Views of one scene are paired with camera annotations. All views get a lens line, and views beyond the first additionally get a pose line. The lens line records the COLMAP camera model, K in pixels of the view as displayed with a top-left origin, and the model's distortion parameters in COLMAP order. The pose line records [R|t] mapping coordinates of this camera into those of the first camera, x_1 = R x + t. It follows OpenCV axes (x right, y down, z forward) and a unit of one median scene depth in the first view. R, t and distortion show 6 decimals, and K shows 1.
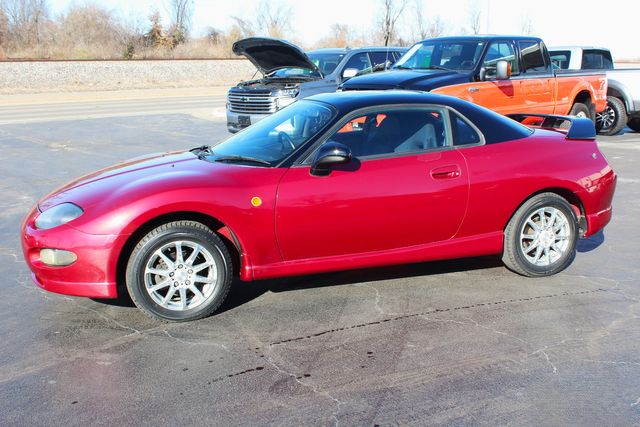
lens RADIAL K [[763.4, 0, 320.0], [0, 763.4, 213.5], [0, 0, 1]] dist [-0.122921, 0.071057]
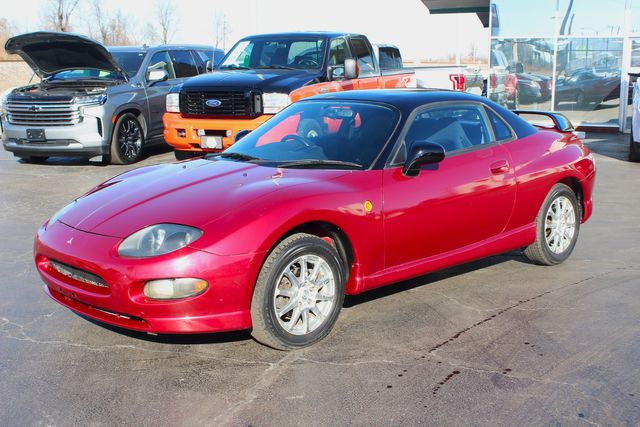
lens RADIAL K [[908.9, 0, 320.0], [0, 908.9, 213.5], [0, 0, 1]] dist [-0.048006, -0.078711]
pose [[0.892832, -0.072193, 0.444567, -0.284407], [0.087832, 0.996028, -0.014649, 0.001848], [-0.441743, 0.052126, 0.895626, 0.013627]]
